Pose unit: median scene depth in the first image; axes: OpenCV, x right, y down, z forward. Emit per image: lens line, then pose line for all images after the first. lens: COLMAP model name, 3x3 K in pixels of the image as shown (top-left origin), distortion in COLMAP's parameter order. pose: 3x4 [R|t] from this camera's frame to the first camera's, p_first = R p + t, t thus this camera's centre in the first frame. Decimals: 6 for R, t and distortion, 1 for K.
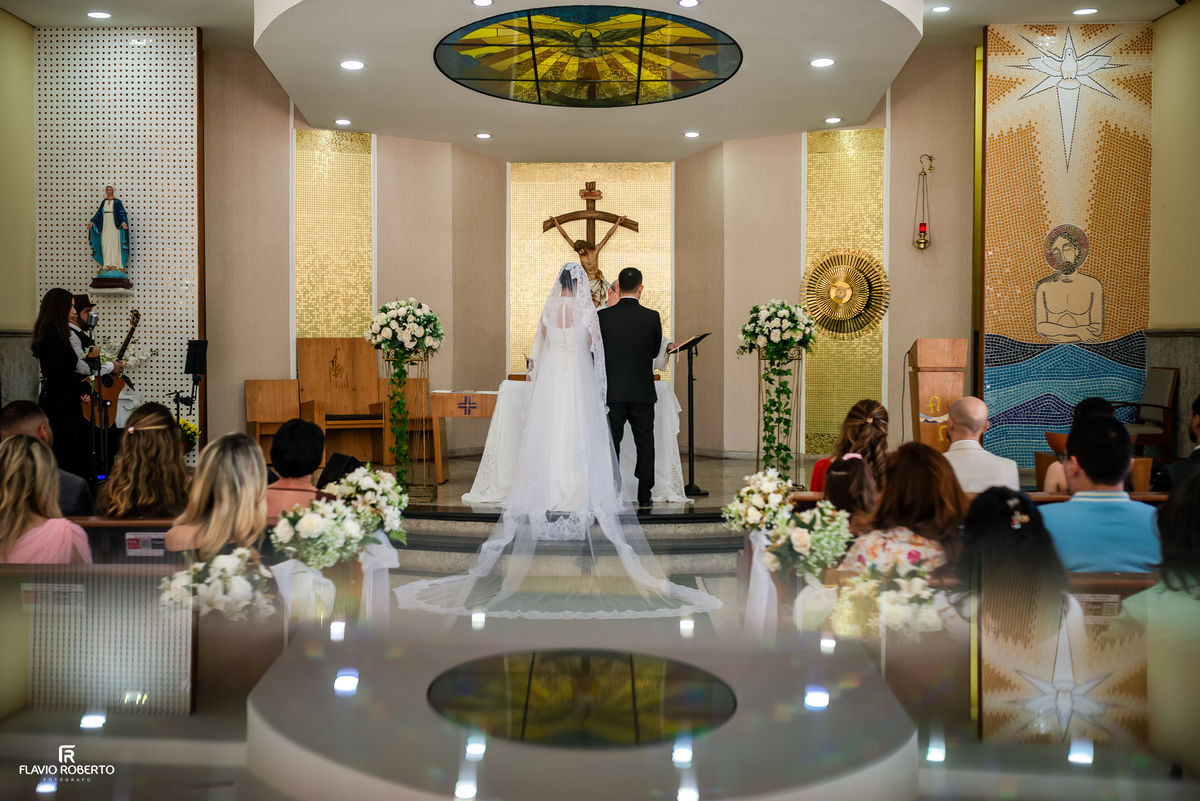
lens RADIAL K [[1247.8, 0, 600.0], [0, 1247.8, 400.5], [0, 0, 1]] dist [-0.005287, -0.010835]
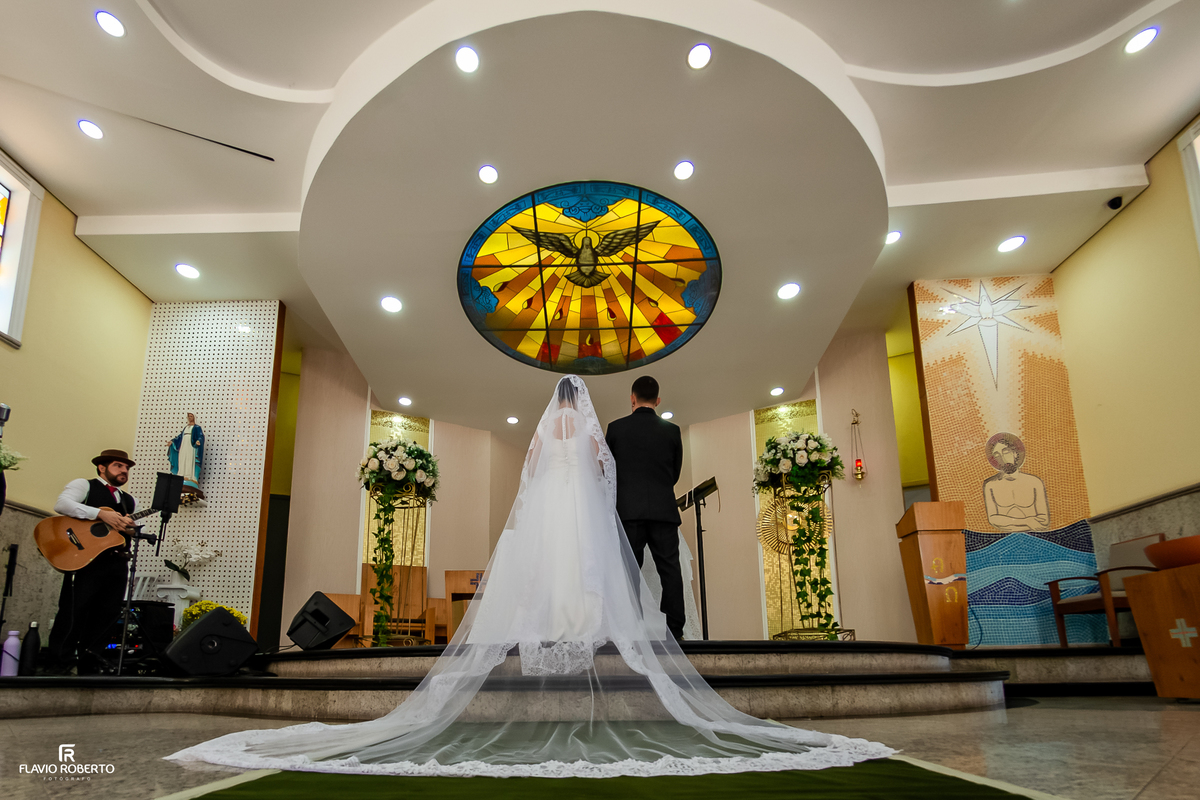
lens RADIAL K [[964.1, 0, 570.1], [0, 964.1, 401.7], [0, 0, 1]] dist [-0.024879, -0.002686]
pose [[0.999448, -0.015532, -0.029377, -0.001703], [0.008827, 0.976371, -0.215921, 0.020310], [0.032036, 0.215542, 0.975969, 0.110441]]
